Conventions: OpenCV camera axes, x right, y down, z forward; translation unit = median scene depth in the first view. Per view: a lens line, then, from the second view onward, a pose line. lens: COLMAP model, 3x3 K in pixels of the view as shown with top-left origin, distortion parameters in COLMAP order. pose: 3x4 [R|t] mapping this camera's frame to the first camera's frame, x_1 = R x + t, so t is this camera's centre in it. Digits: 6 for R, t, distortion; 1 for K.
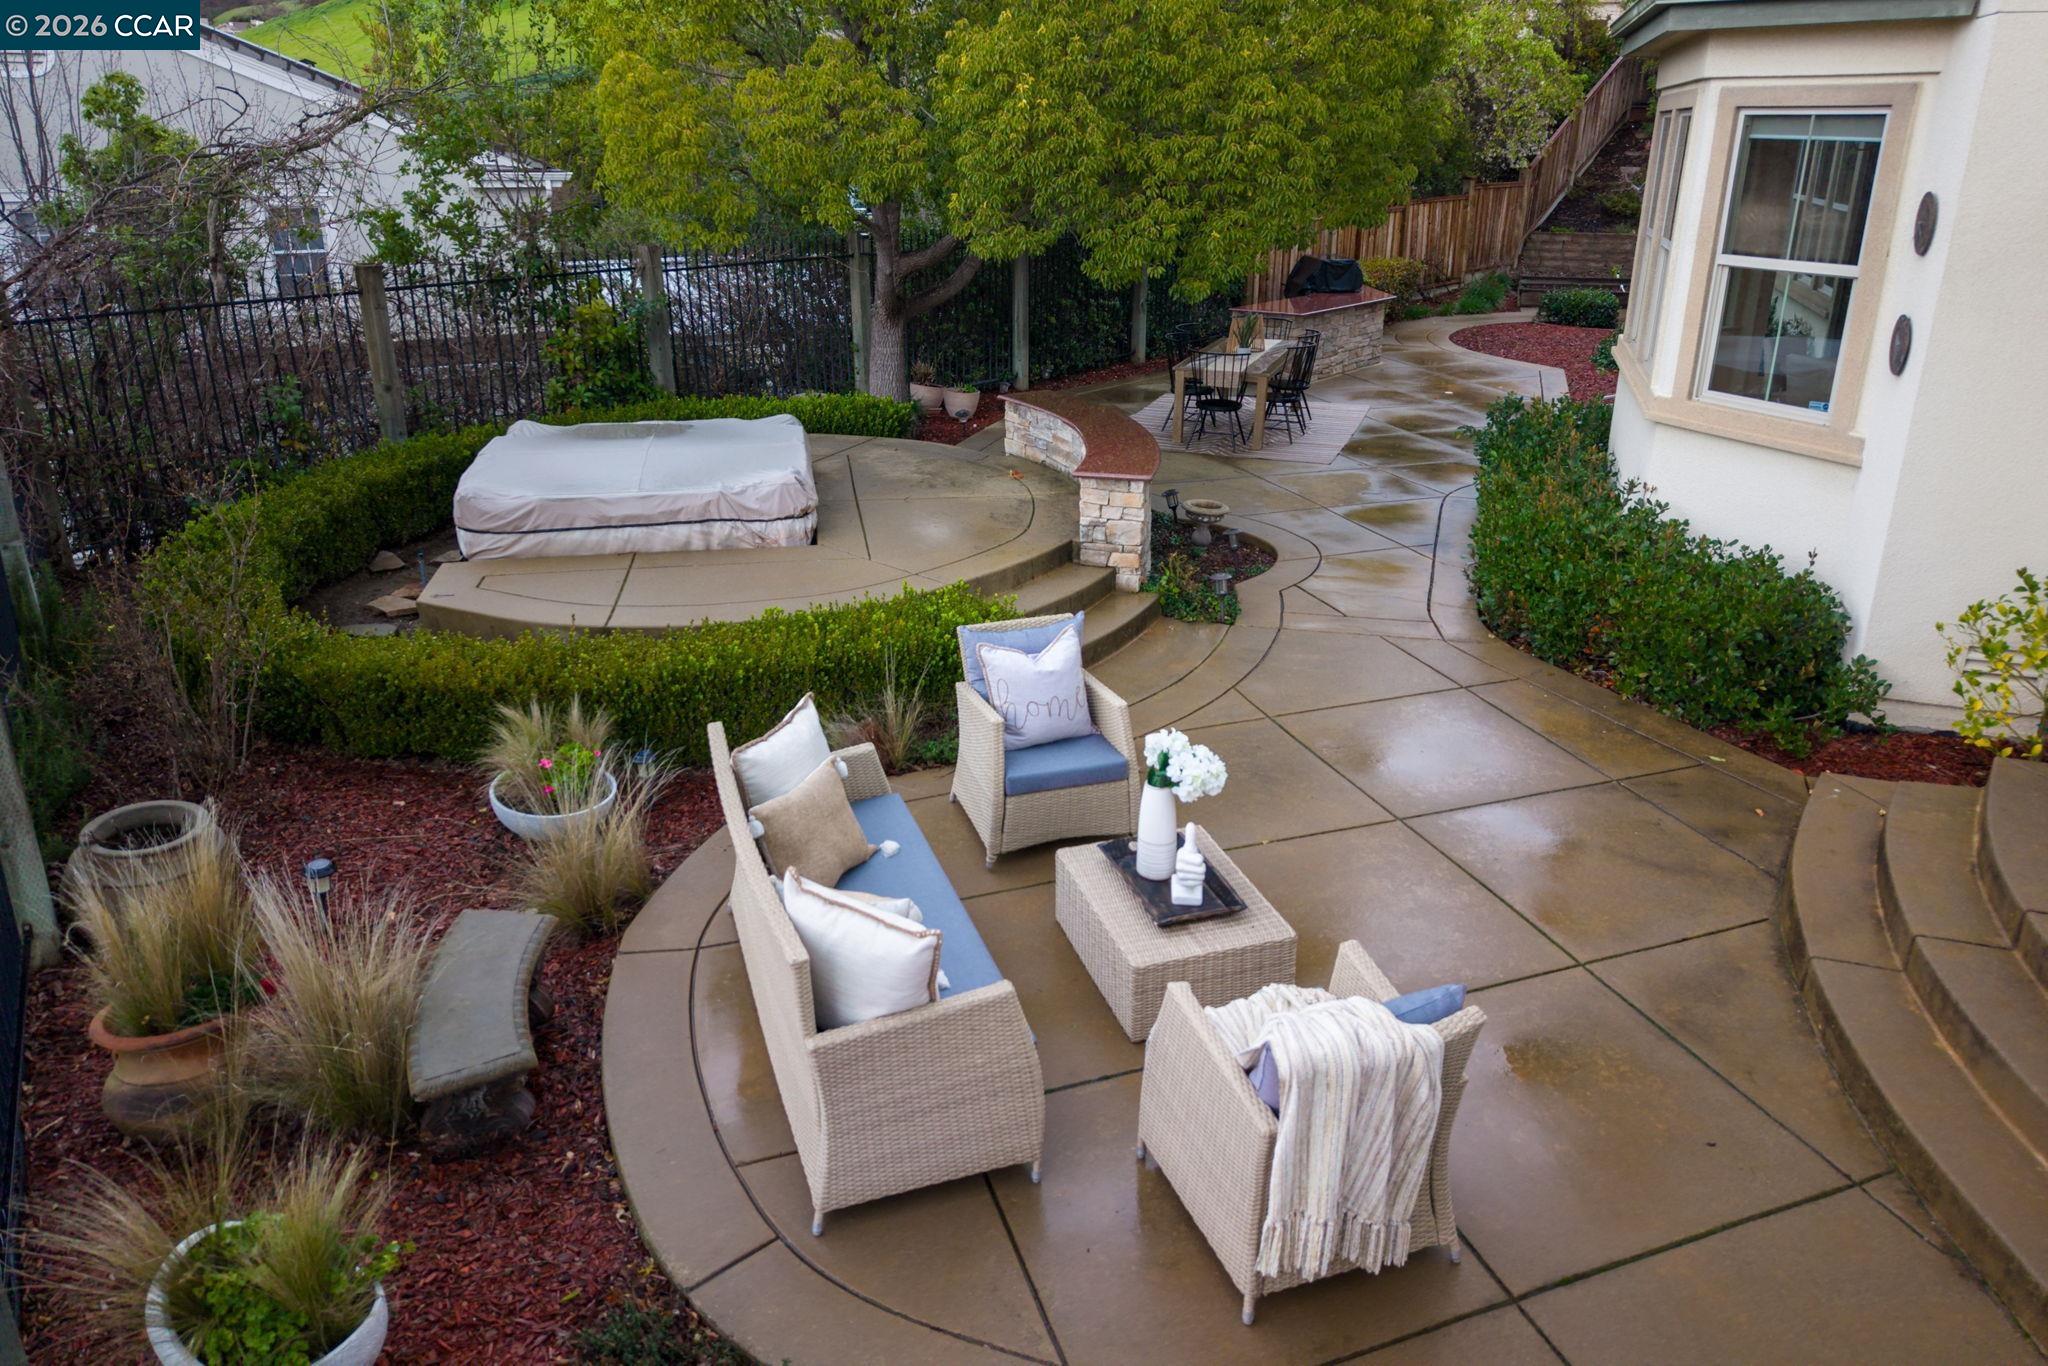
lens RADIAL K [[1355.9, 0, 1020.5], [0, 1355.9, 681.5], [0, 0, 1]] dist [0.009173, -0.011754]
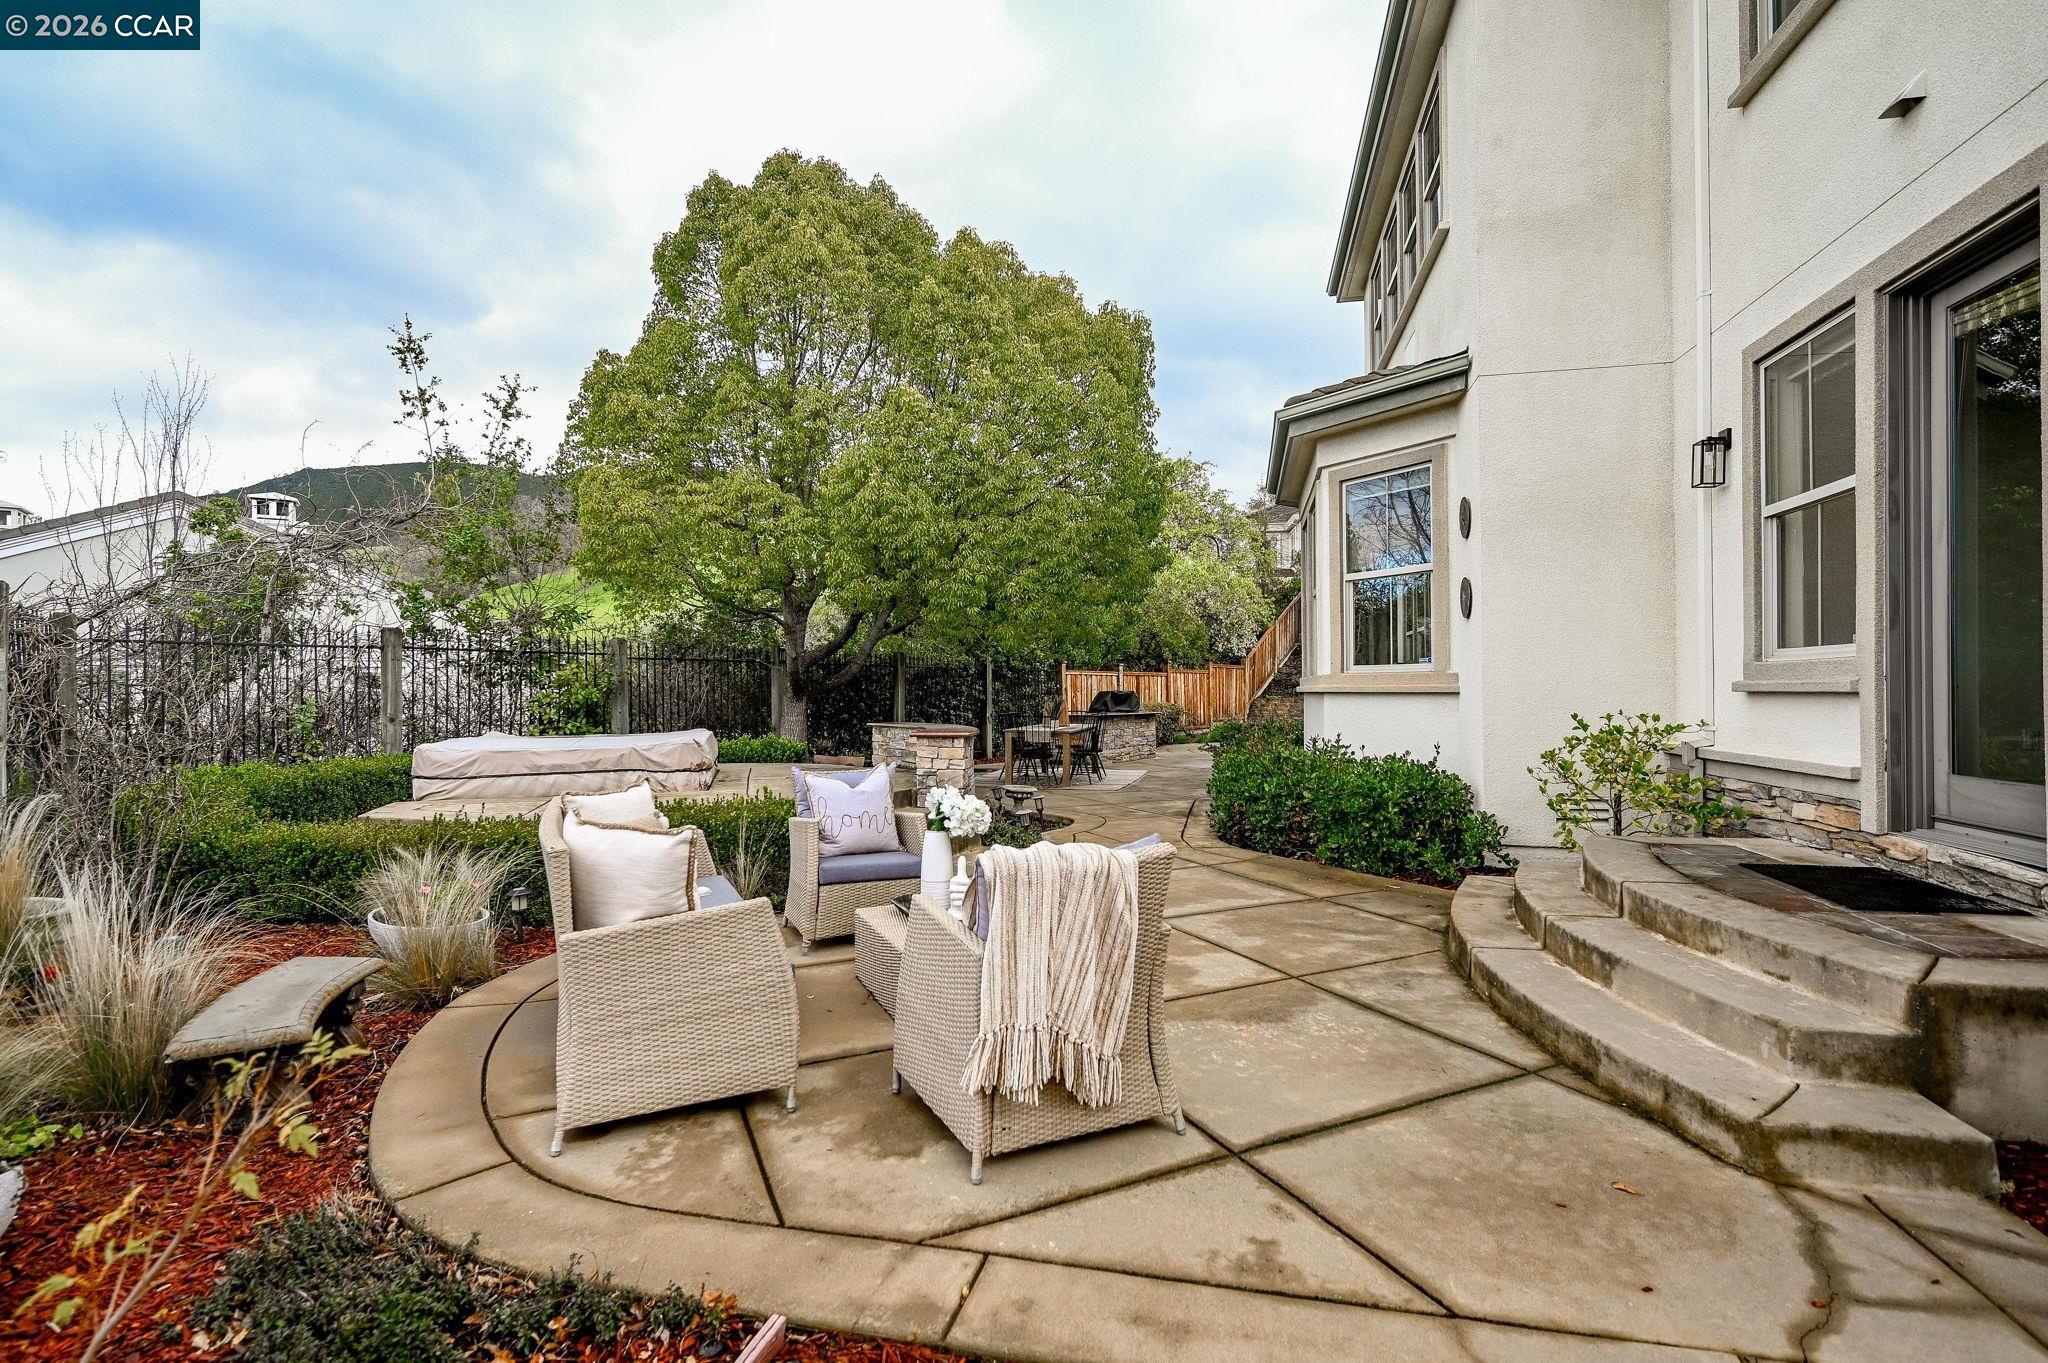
lens RADIAL K [[983.5, 0, 1021.6], [0, 983.5, 684.3], [0, 0, 1]] dist [-0.001583, -0.000941]
pose [[0.994129, -0.002029, 0.108181, 0.056773], [0.038707, 0.940326, -0.338066, 0.171523], [-0.101039, 0.340269, 0.934884, 0.089673]]
